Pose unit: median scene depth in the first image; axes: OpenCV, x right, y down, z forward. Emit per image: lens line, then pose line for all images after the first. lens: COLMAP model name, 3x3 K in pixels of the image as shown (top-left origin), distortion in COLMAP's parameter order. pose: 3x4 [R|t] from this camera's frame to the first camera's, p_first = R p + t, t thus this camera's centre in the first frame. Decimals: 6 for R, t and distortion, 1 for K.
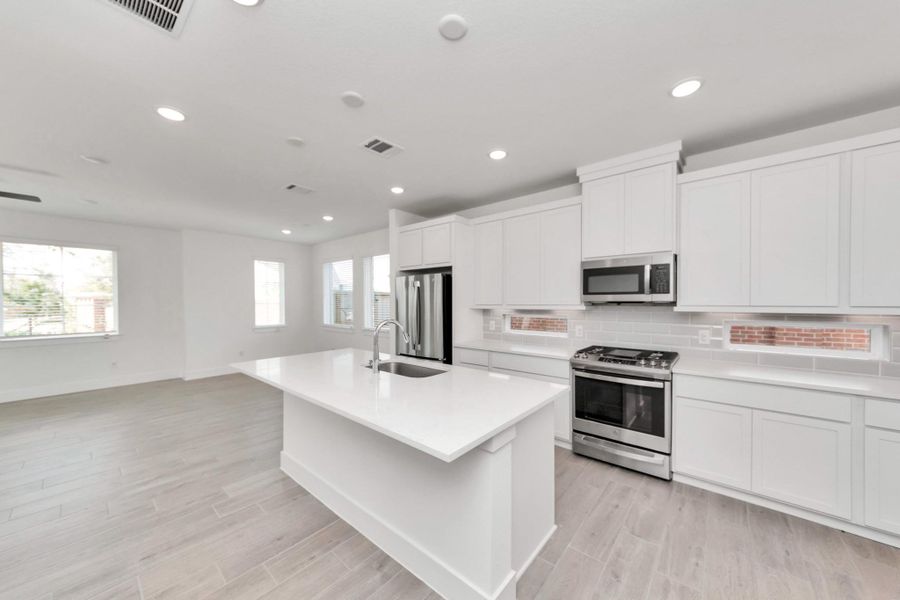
lens RADIAL K [[321.4, 0, 449.4], [0, 321.4, 304.9], [0, 0, 1]] dist [-0.001134, -0.000605]
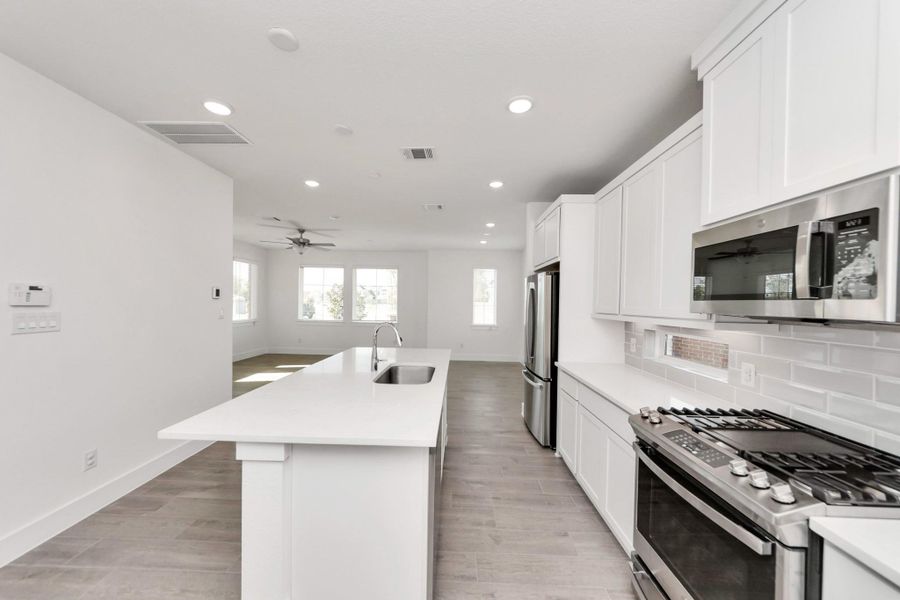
lens RADIAL K [[321.4, 0, 446.4], [0, 321.4, 301.7], [0, 0, 1]] dist [-0.001134, -0.000605]
pose [[0.624119, 0.011991, -0.781237, 0.487927], [-0.027593, 0.999597, -0.006701, -0.012213], [0.780842, 0.025739, 0.624198, 0.332969]]
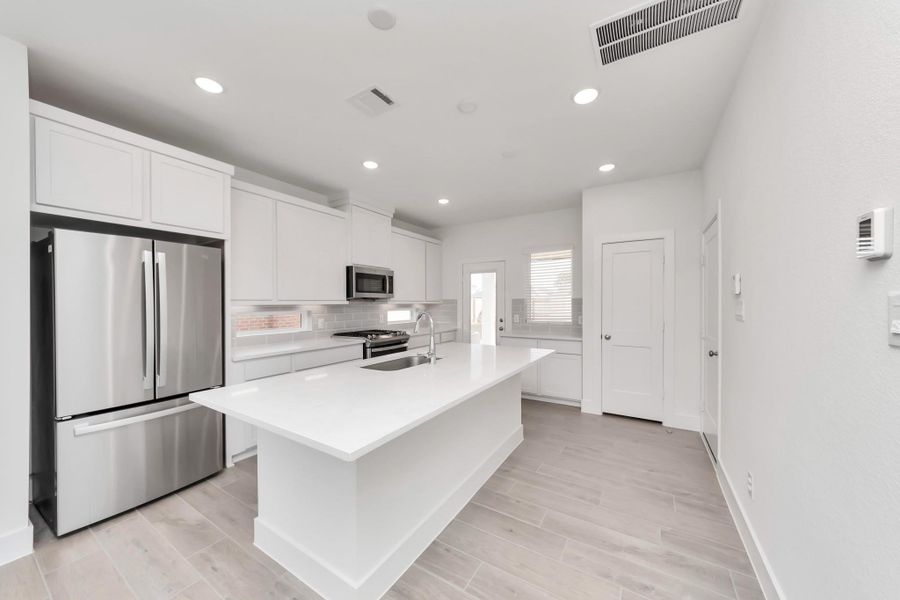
lens RADIAL K [[321.4, 0, 451.0], [0, 321.4, 299.7], [0, 0, 1]] dist [-0.001134, -0.000605]
pose [[-0.158743, 0.001343, 0.987319, -0.793701], [0.002086, 0.999997, -0.001025, 0.001255], [-0.987318, 0.001897, -0.158746, 0.709875]]
